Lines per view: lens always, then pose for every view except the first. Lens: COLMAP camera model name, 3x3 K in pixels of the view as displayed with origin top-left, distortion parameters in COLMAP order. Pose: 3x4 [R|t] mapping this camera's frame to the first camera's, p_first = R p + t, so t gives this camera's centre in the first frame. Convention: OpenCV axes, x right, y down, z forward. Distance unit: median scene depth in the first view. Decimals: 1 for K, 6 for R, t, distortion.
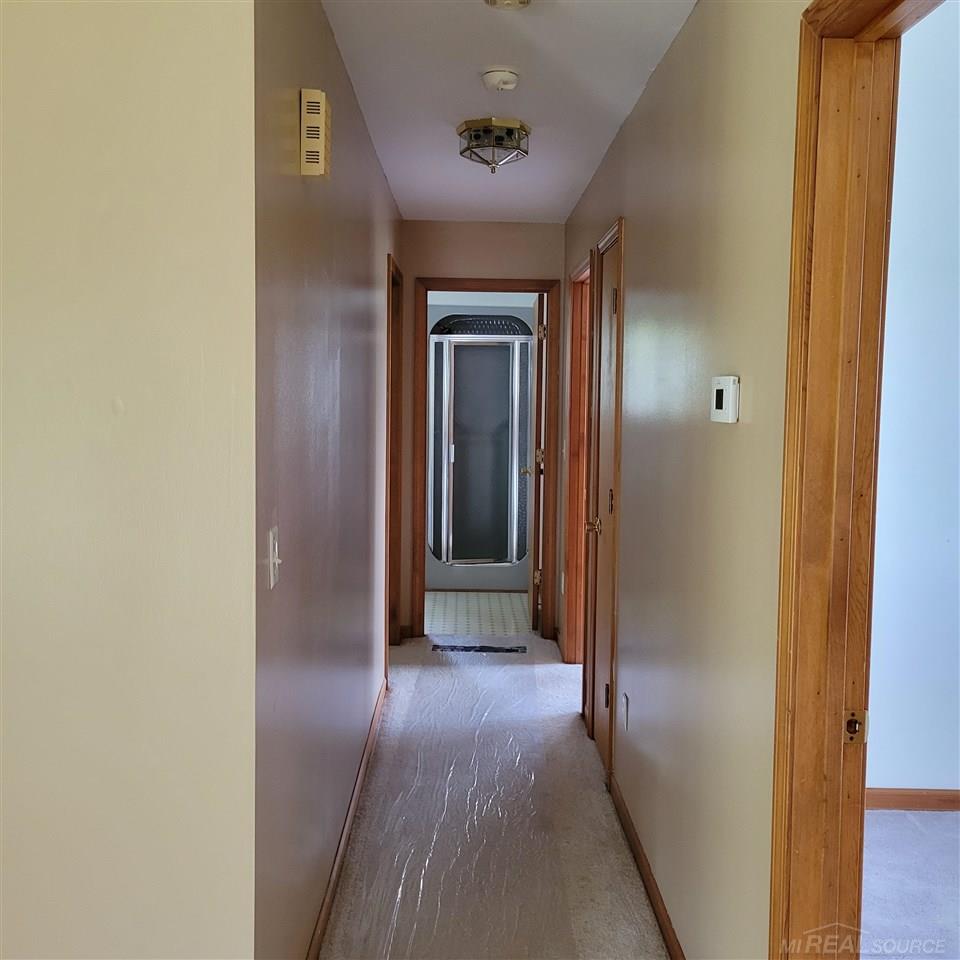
lens RADIAL K [[1057.5, 0, 480.0], [0, 1057.5, 480.0], [0, 0, 1]] dist [0.003202, 0.001805]
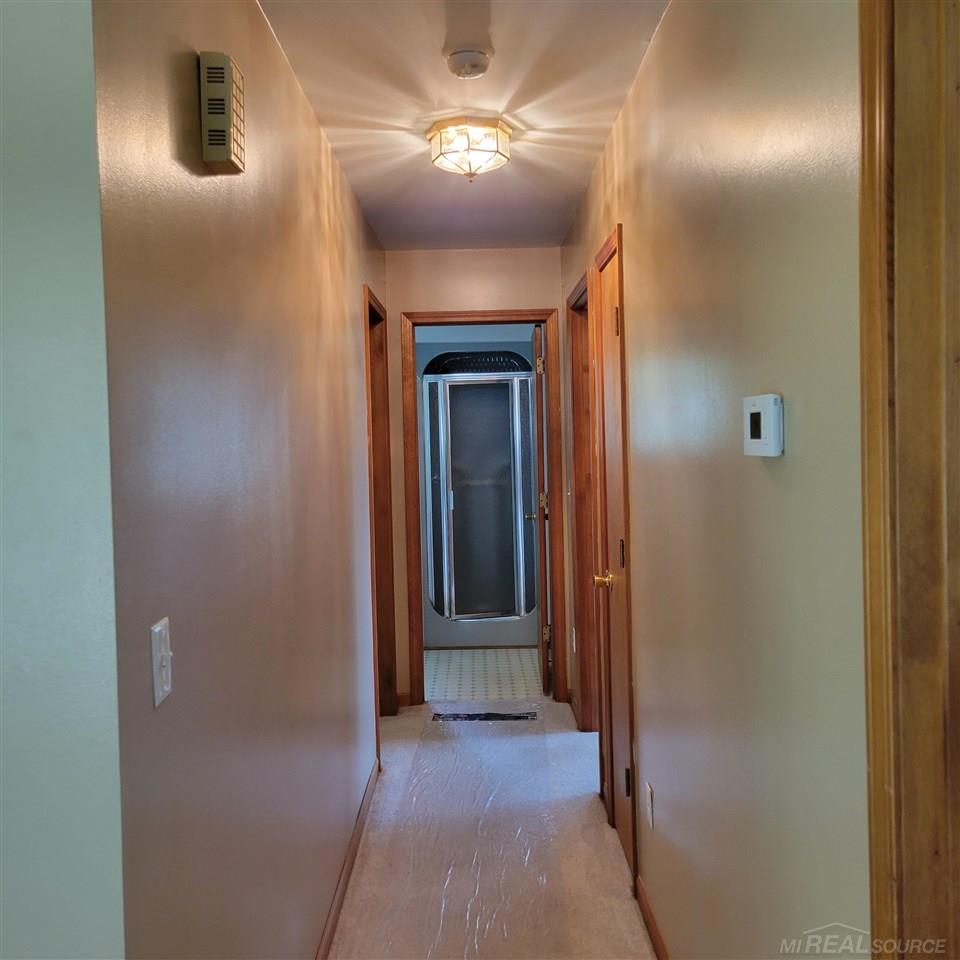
lens RADIAL K [[1028.6, 0, 480.0], [0, 1028.6, 480.0], [0, 0, 1]] dist [0.061924, -0.139744]
pose [[0.999136, -0.038511, -0.015610, 0.017118], [0.037854, 0.998465, -0.040420, -0.006701], [0.017142, 0.039794, 0.999061, 0.113288]]
